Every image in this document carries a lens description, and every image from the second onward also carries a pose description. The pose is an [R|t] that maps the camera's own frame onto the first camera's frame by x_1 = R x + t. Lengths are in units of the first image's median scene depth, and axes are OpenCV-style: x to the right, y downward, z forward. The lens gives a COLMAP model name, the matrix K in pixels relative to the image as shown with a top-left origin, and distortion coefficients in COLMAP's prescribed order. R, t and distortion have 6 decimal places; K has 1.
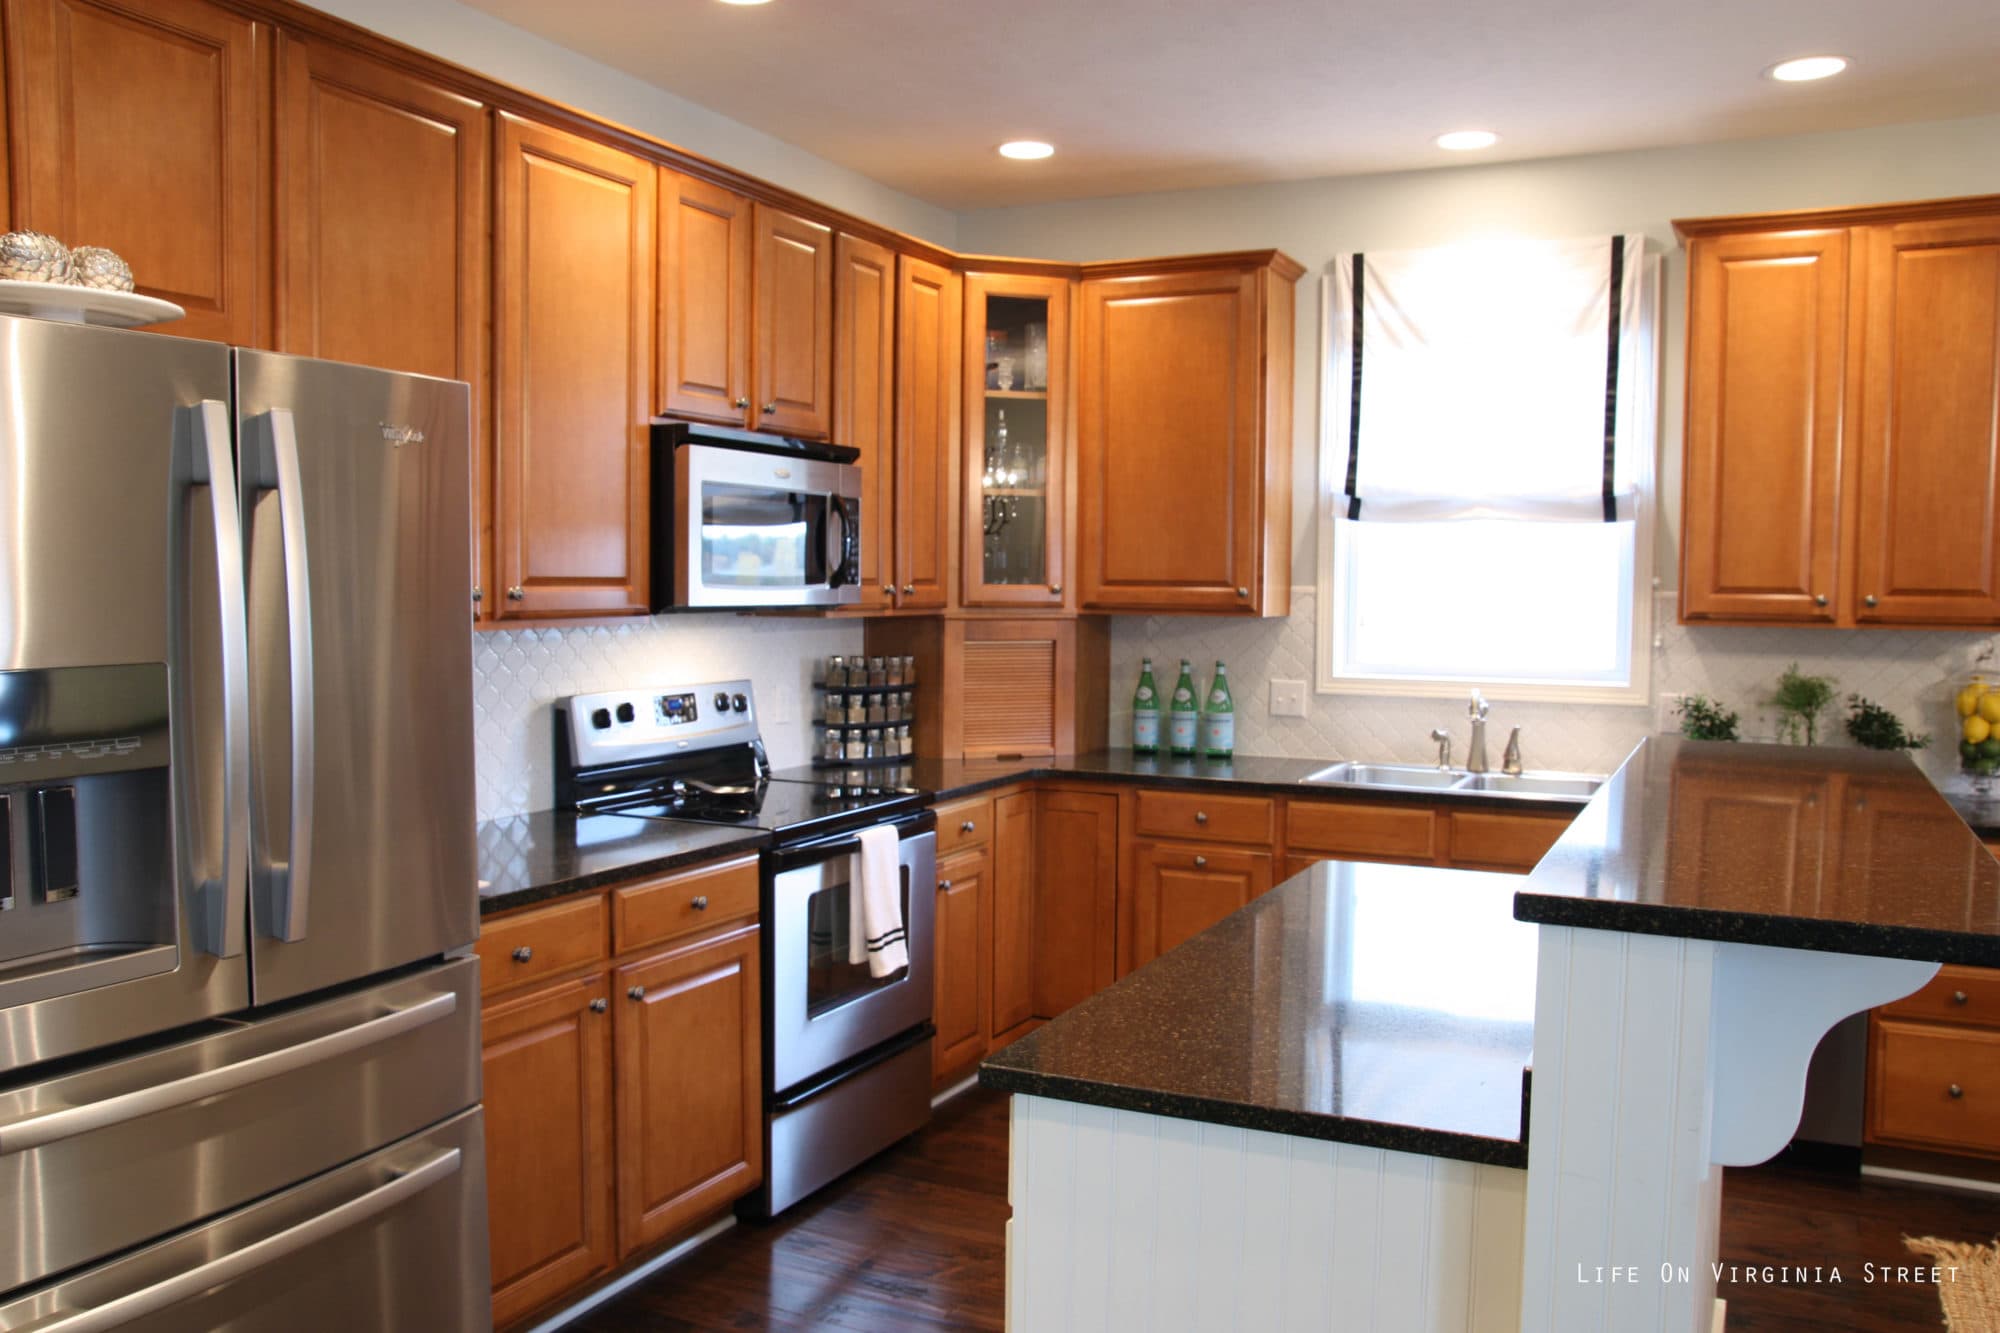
lens RADIAL K [[1643.5, 0, 1000.0], [0, 1643.5, 666.5], [0, 0, 1]] dist [-0.122481, 0.118963]
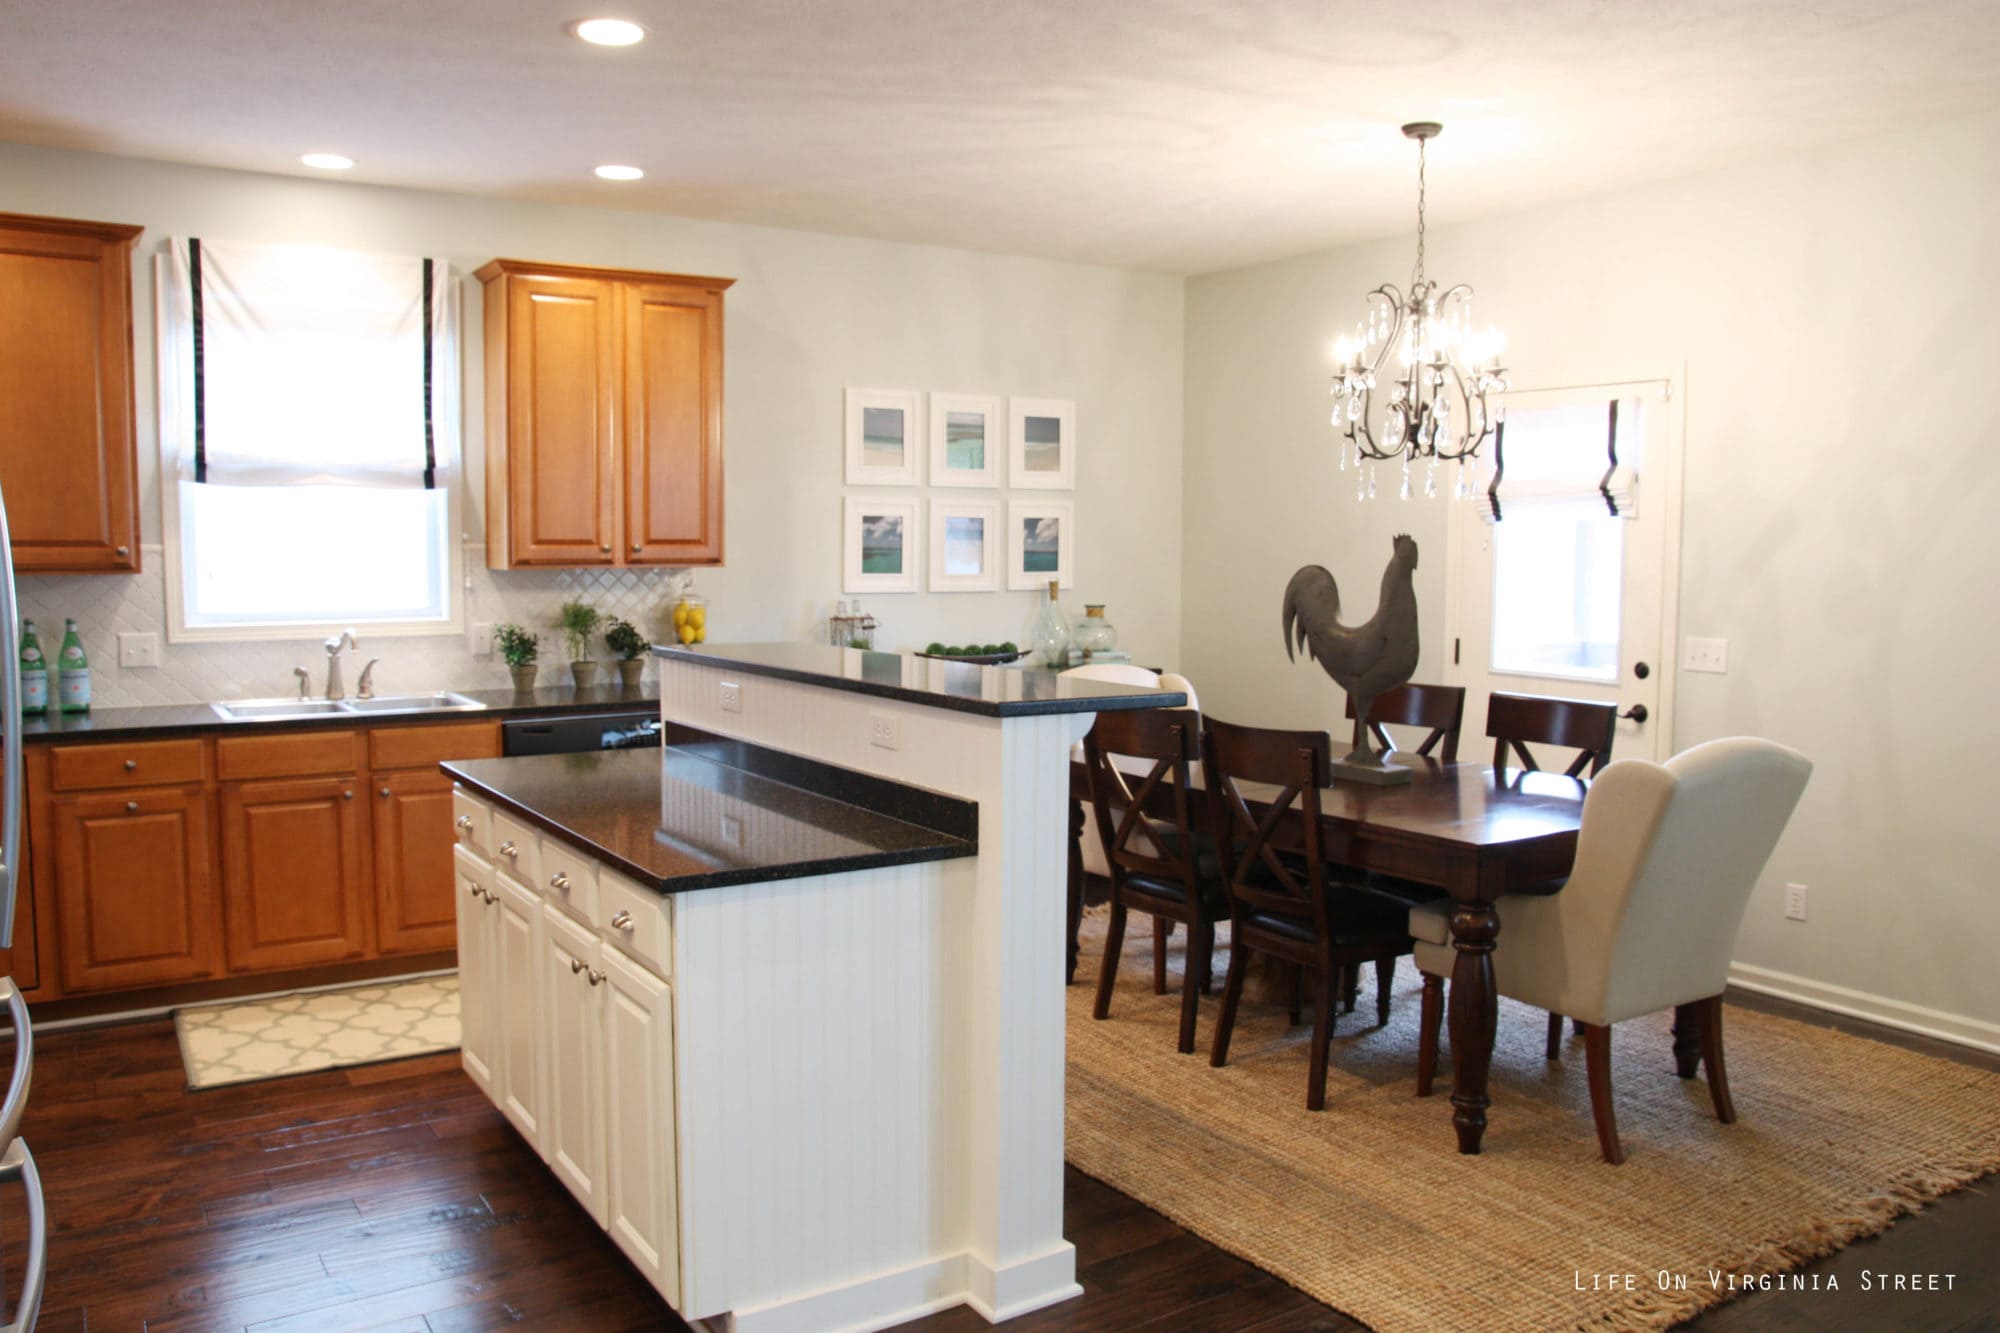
lens RADIAL K [[1643.5, 0, 1000.0], [0, 1643.5, 666.5], [0, 0, 1]] dist [-0.122481, 0.118963]
pose [[0.494379, -0.074156, 0.866078, -0.490448], [0.046209, 0.997188, 0.059005, -0.006115], [-0.868018, 0.010849, 0.496415, 0.000456]]
